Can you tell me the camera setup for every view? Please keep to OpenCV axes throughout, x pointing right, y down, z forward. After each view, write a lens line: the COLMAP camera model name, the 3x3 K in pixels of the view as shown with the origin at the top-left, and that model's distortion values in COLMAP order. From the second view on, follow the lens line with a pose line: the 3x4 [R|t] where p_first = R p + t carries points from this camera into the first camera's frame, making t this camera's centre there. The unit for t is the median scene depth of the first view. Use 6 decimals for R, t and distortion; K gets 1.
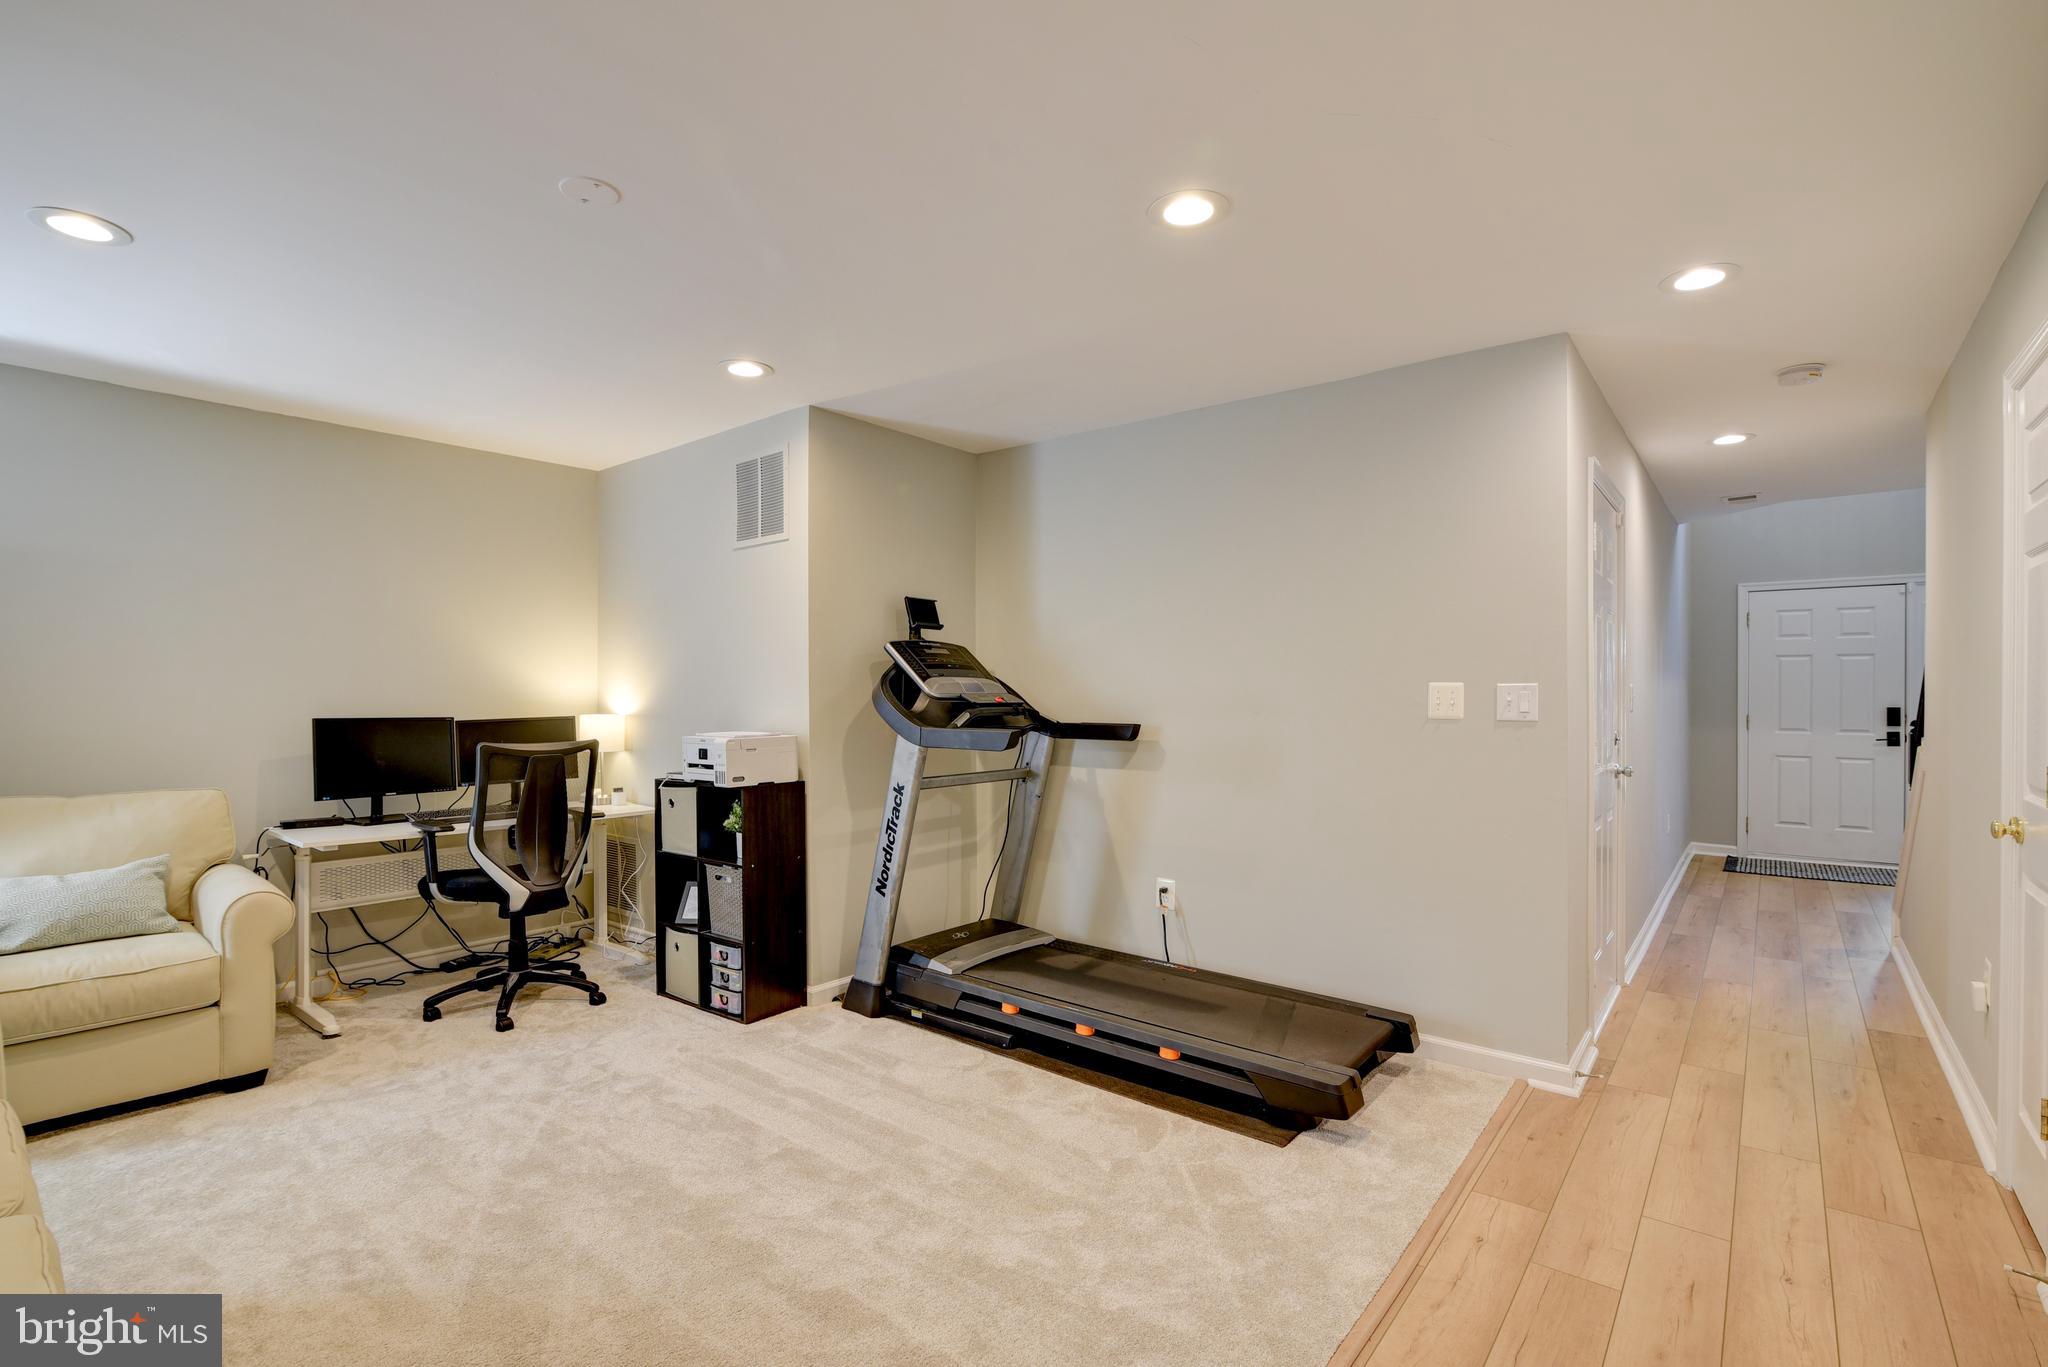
lens RADIAL K [[947.1, 0, 1024.7], [0, 947.1, 692.0], [0, 0, 1]] dist [-0.018208, 0.000392]
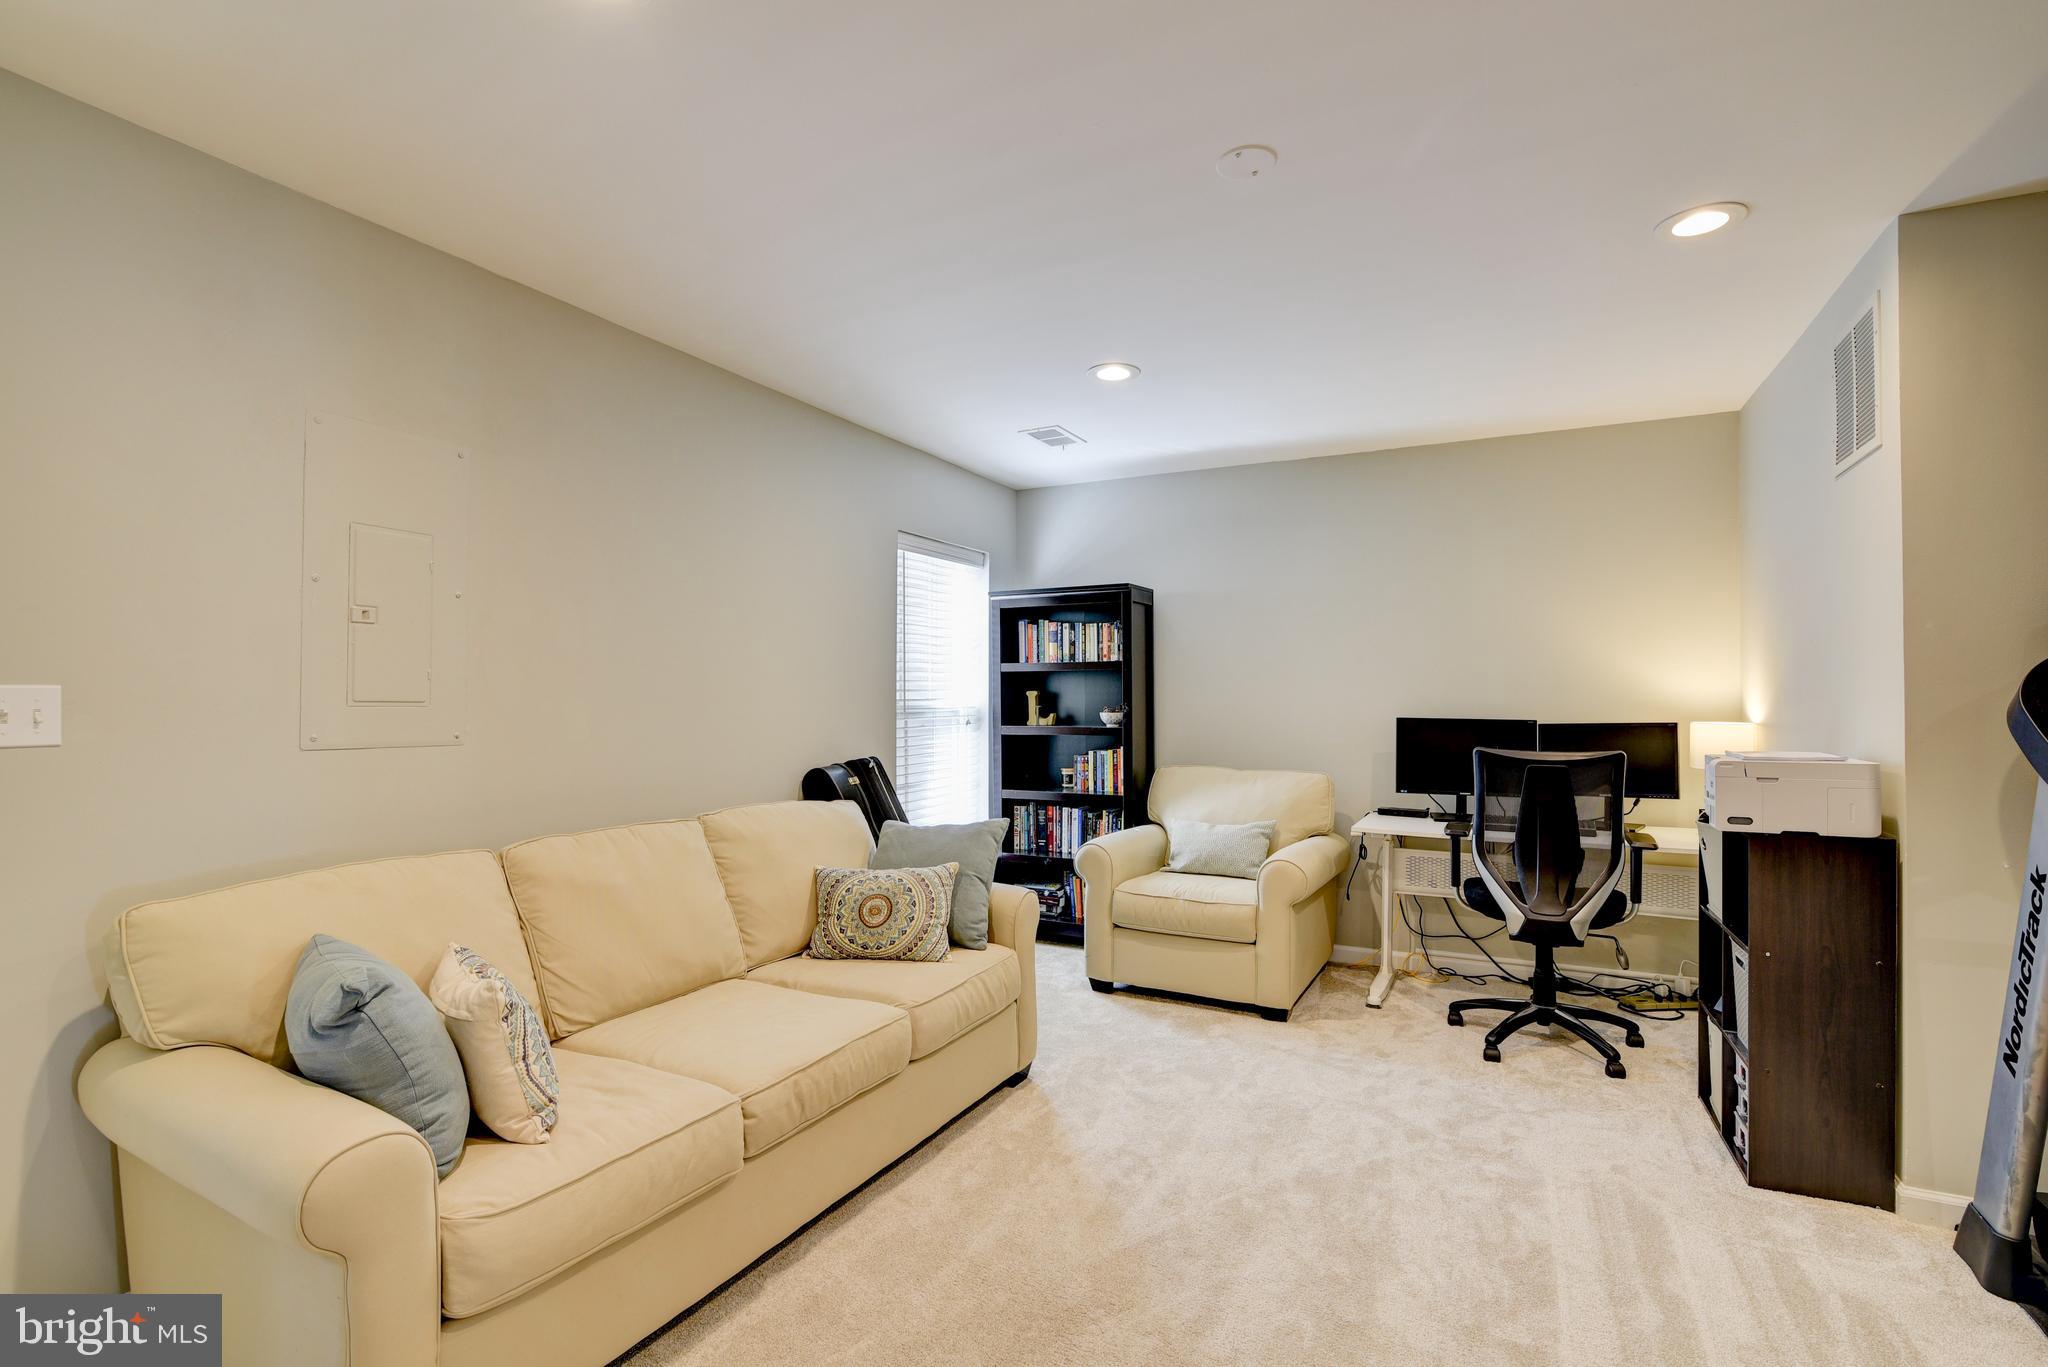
lens RADIAL K [[947.1, 0, 1024.7], [0, 947.1, 692.0], [0, 0, 1]] dist [-0.018208, 0.000392]
pose [[0.202591, -0.003335, -0.979258, 0.269172], [0.000840, 0.999994, -0.003232, 0.001417], [0.979263, -0.000168, 0.202593, 0.380323]]
